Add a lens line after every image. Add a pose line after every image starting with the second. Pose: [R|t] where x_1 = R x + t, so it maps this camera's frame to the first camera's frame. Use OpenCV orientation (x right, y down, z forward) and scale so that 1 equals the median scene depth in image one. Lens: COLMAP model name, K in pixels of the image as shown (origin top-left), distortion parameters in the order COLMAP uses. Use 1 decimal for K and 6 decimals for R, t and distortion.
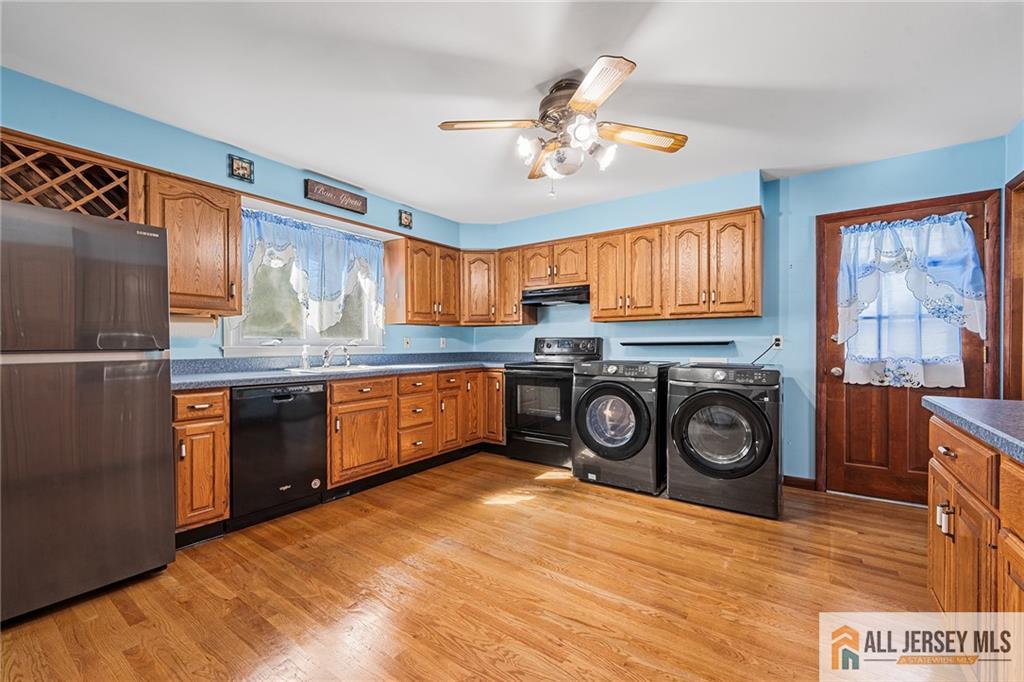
lens RADIAL K [[417.5, 0, 502.3], [0, 417.5, 352.7], [0, 0, 1]] dist [-0.003324, 0.001065]
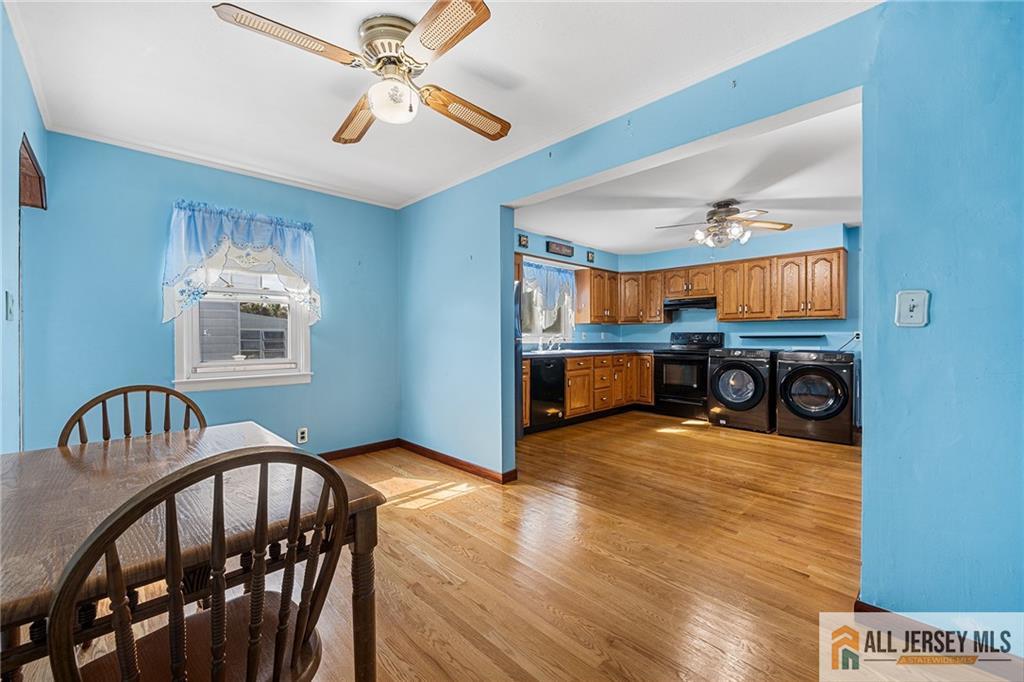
lens RADIAL K [[417.5, 0, 503.5], [0, 417.5, 340.5], [0, 0, 1]] dist [-0.003324, 0.001065]
pose [[0.984285, 0.004838, -0.176522, -0.327982], [-0.007130, 0.999898, -0.012350, 0.018168], [0.176444, 0.013415, 0.984219, -0.701343]]
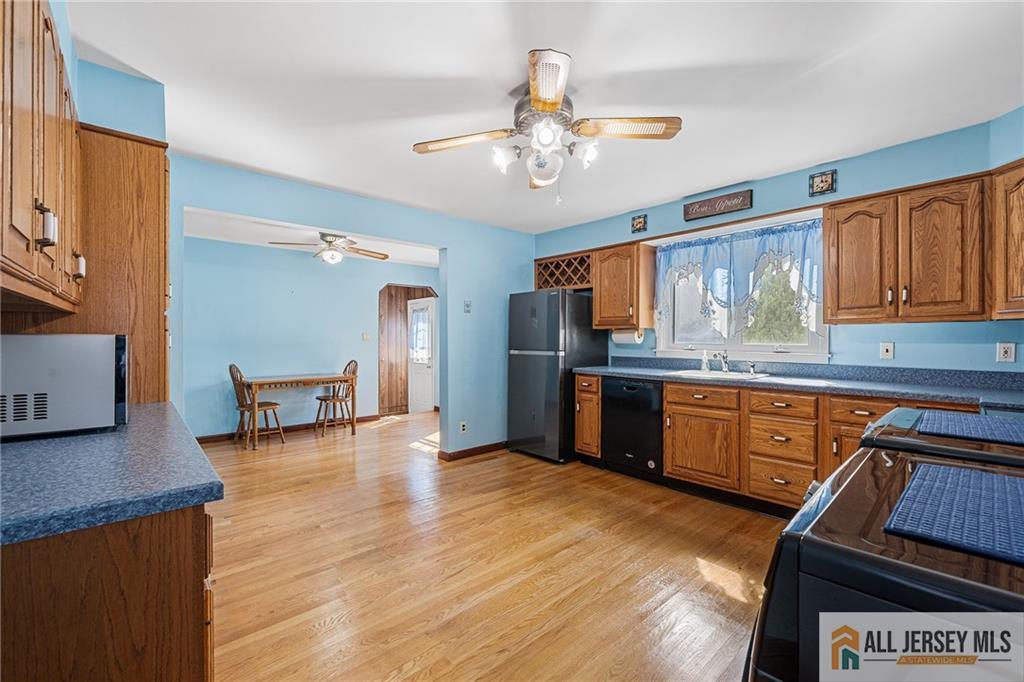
lens RADIAL K [[417.5, 0, 498.9], [0, 417.5, 340.6], [0, 0, 1]] dist [-0.003324, 0.001065]
pose [[-0.219335, 0.009914, -0.975599, 0.731162], [-0.021923, 0.999646, 0.015087, -0.048052], [0.975403, 0.024697, -0.219040, 0.726918]]
